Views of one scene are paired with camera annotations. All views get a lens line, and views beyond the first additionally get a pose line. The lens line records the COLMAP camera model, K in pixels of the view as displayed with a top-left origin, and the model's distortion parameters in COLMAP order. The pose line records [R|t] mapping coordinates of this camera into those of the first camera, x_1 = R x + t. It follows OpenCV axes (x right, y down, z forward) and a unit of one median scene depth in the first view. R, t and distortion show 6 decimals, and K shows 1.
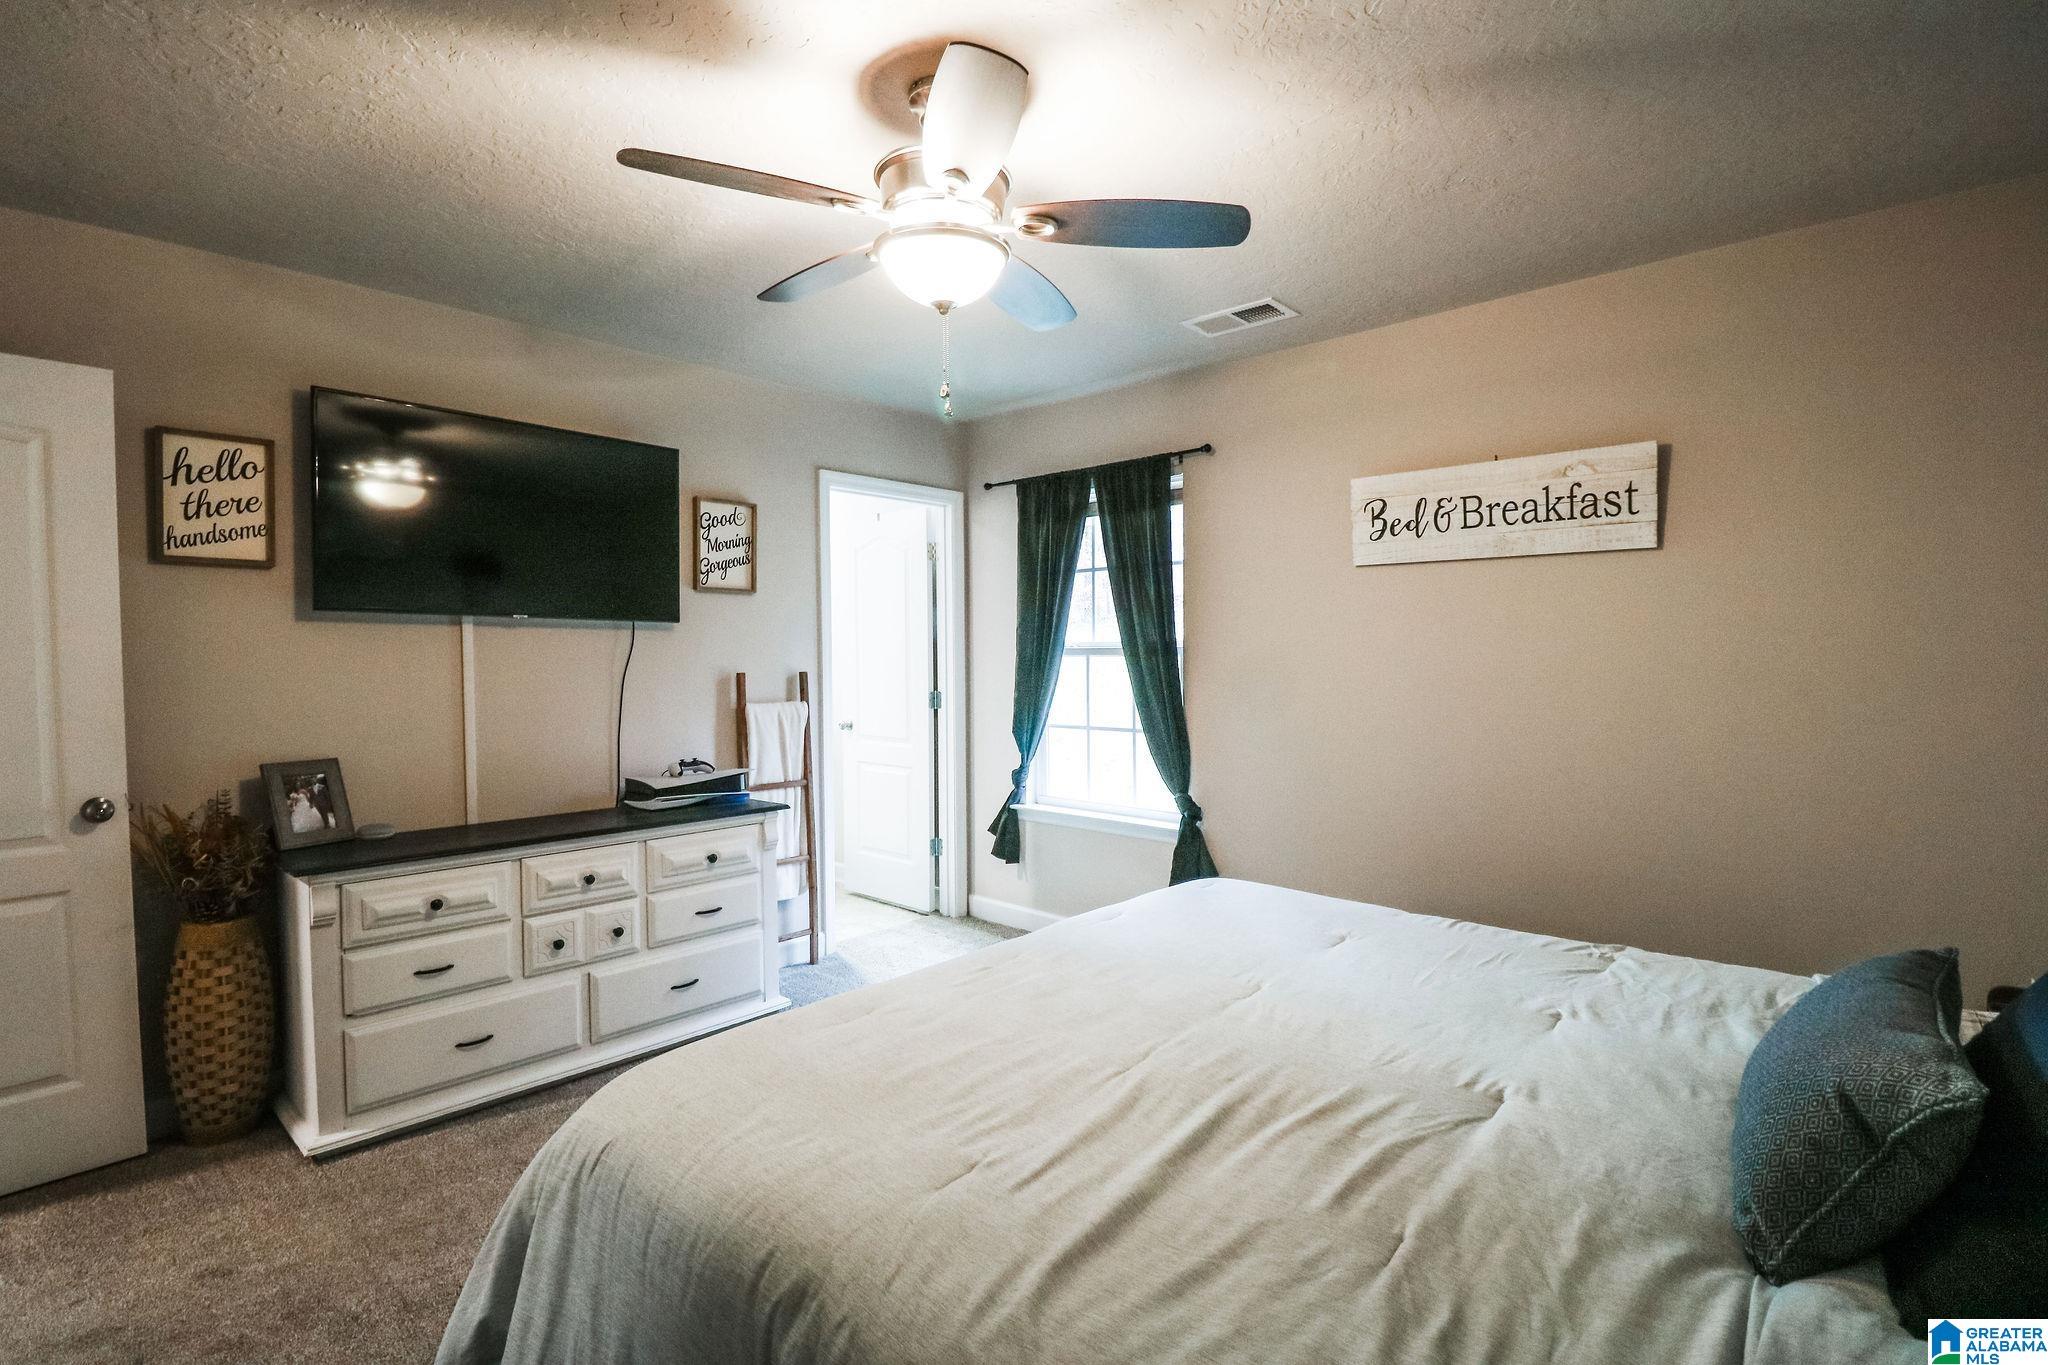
lens RADIAL K [[954.5, 0, 1030.2], [0, 954.5, 682.6], [0, 0, 1]] dist [0.002239, -0.013578]
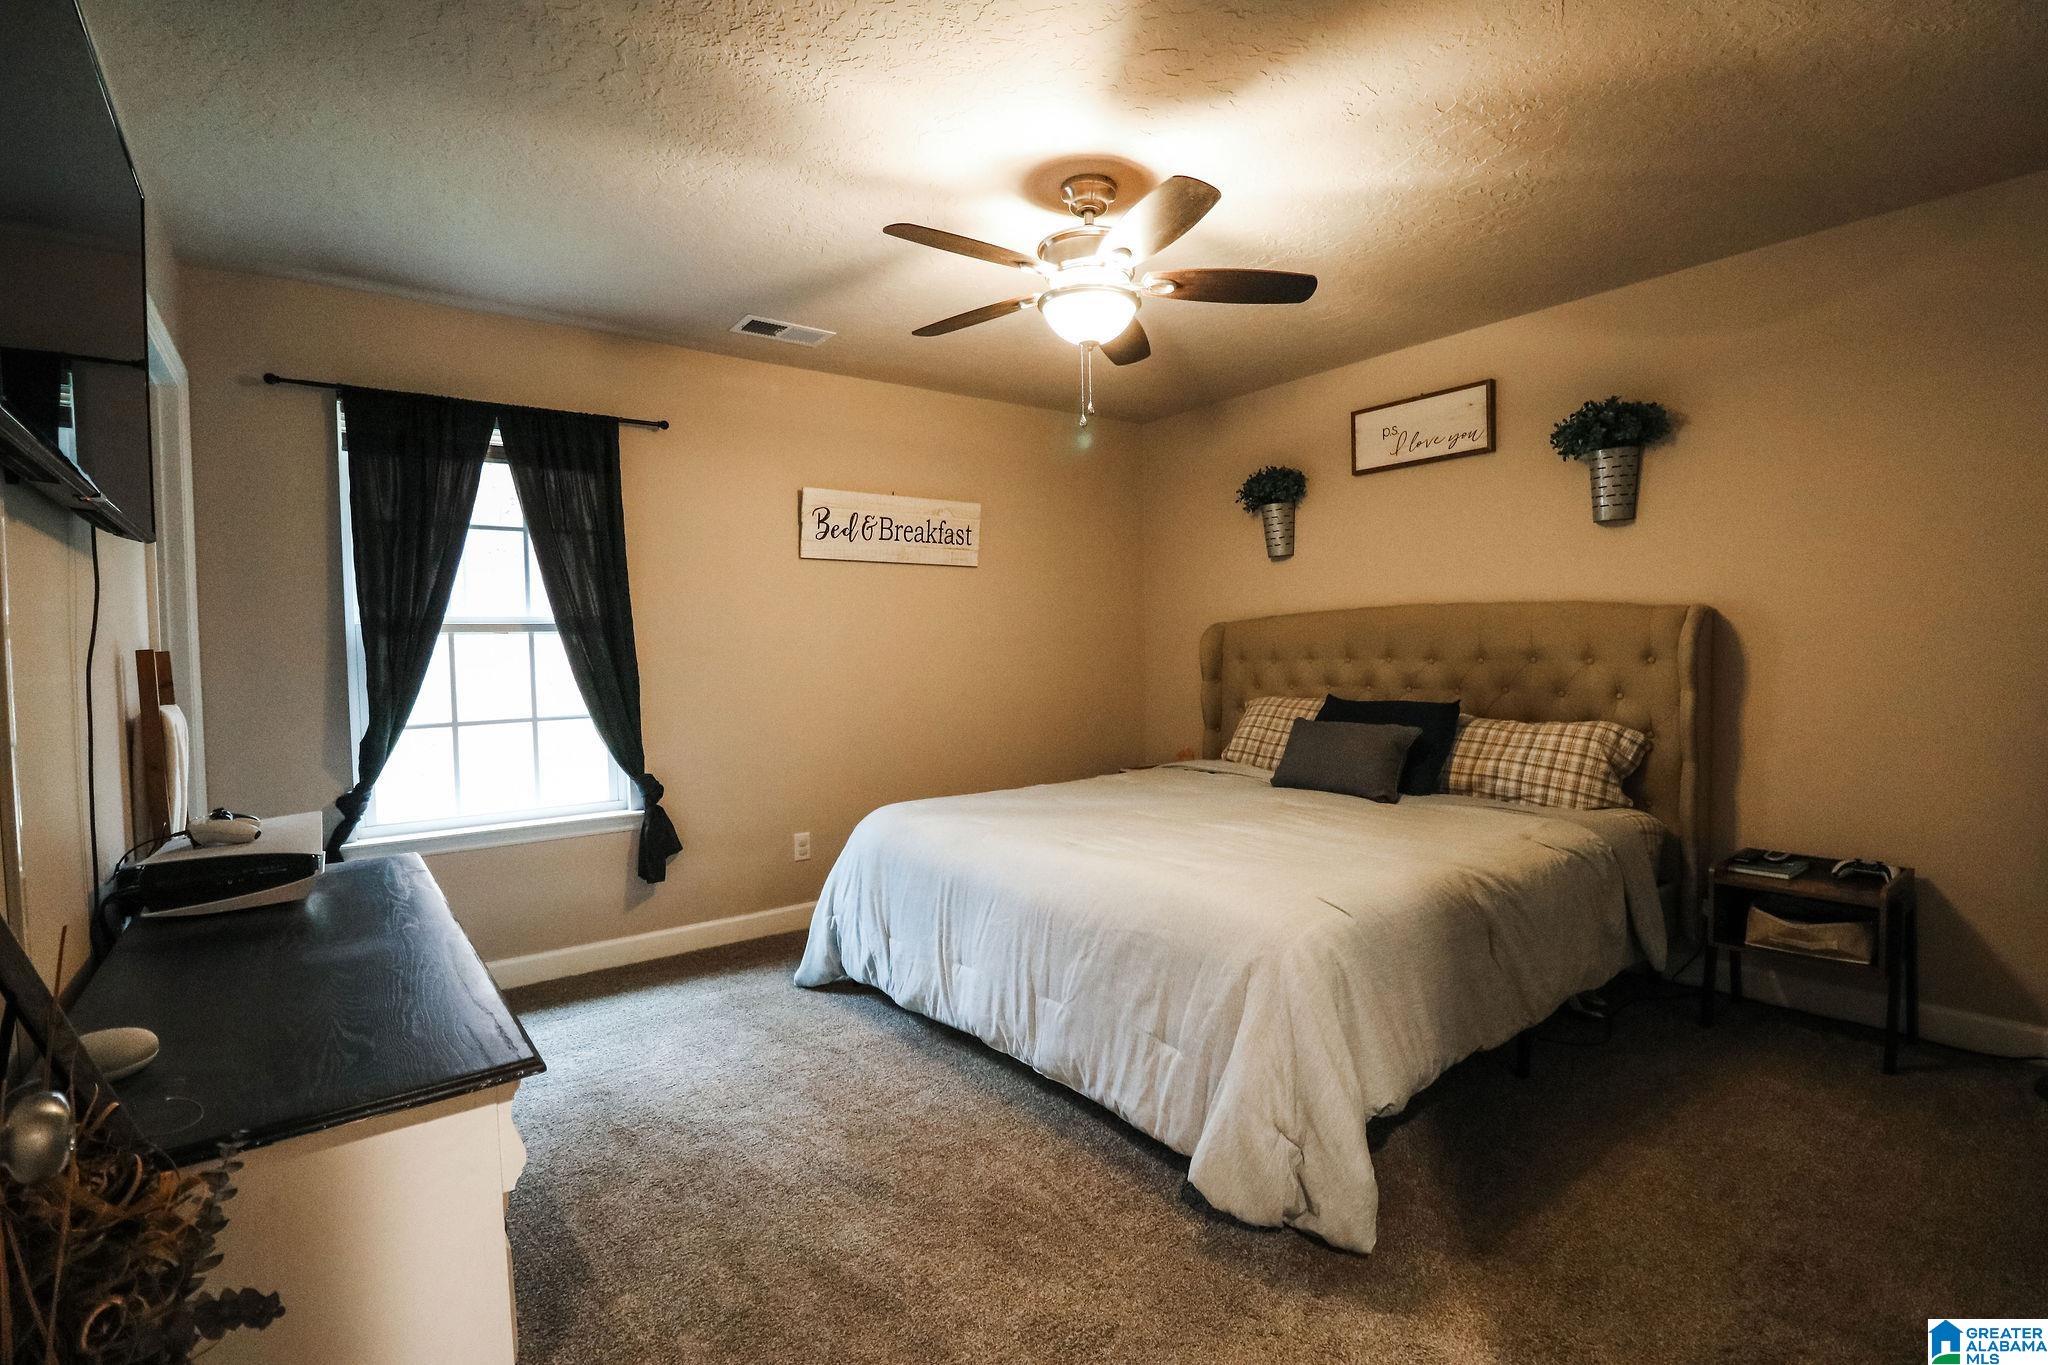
lens RADIAL K [[954.5, 0, 1030.2], [0, 954.5, 682.6], [0, 0, 1]] dist [0.002239, -0.013578]
pose [[0.174683, -0.050691, 0.983319, -0.868716], [0.036590, 0.998318, 0.044964, -0.006212], [-0.983945, 0.028125, 0.176244, 0.522428]]
